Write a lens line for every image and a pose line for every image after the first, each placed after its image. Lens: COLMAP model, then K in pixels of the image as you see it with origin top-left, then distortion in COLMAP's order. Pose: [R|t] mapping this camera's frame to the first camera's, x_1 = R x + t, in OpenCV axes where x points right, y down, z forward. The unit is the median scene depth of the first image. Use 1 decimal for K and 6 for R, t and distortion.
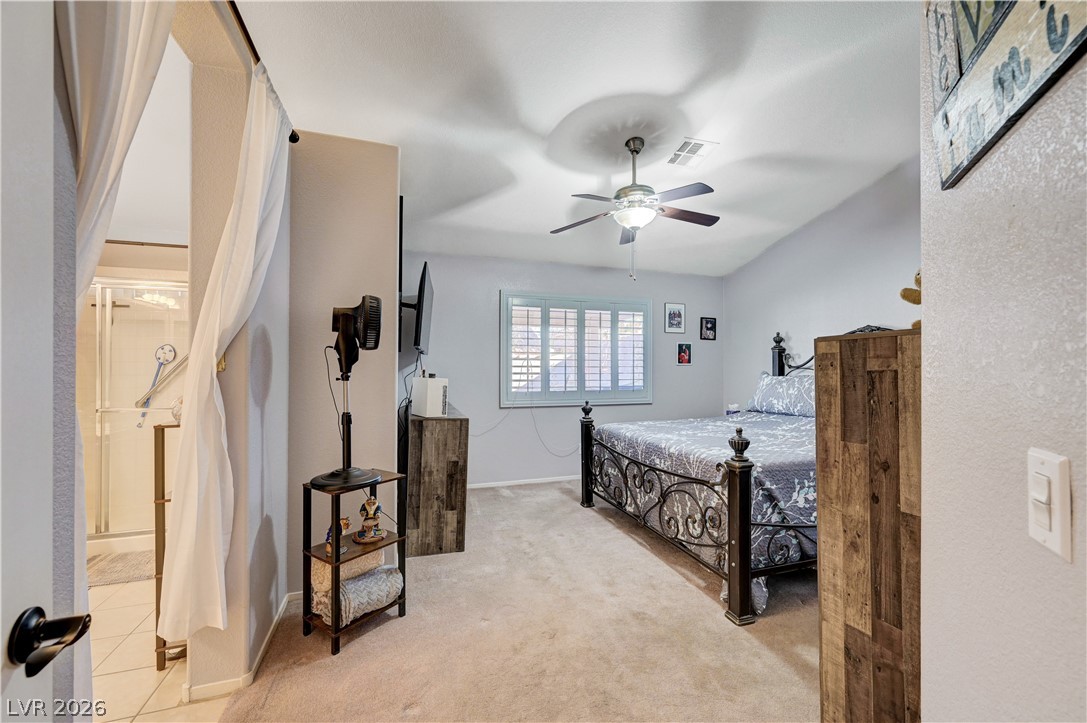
lens RADIAL K [[426.8, 0, 546.3], [0, 426.8, 360.5], [0, 0, 1]] dist [0.006668, -0.000023]
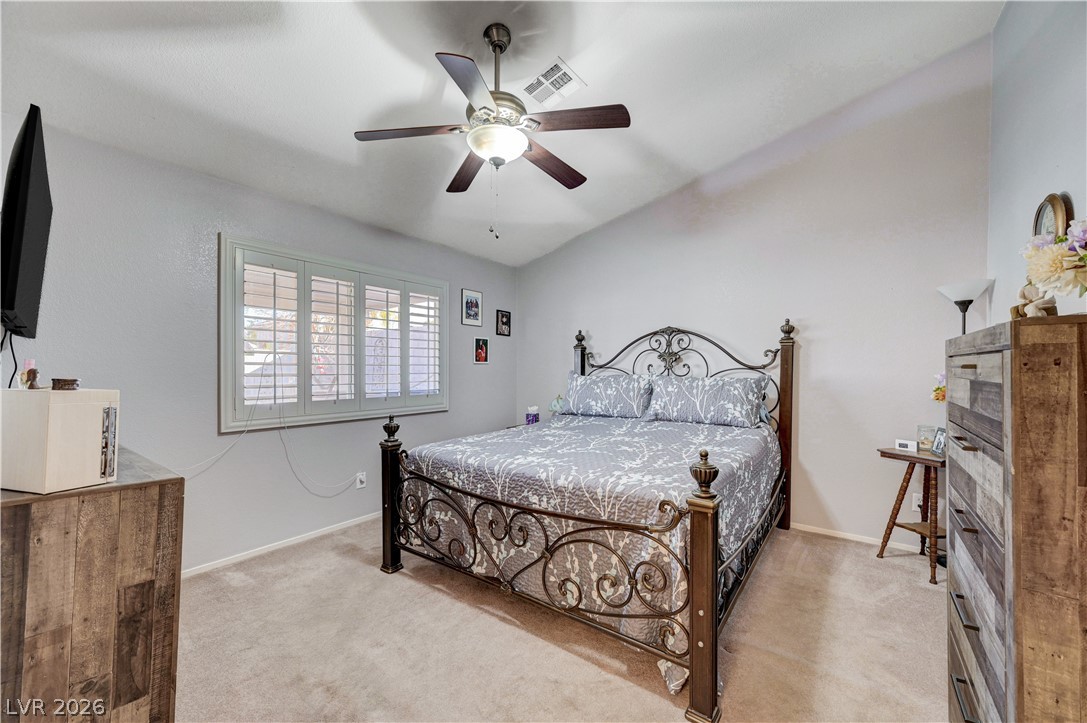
lens RADIAL K [[426.8, 0, 541.1], [0, 426.8, 368.4], [0, 0, 1]] dist [0.006668, -0.000023]
pose [[0.817757, 0.001534, 0.575561, -0.122066], [-0.013605, 0.999769, 0.016666, 0.007315], [-0.575402, -0.021460, 0.817589, 0.377999]]
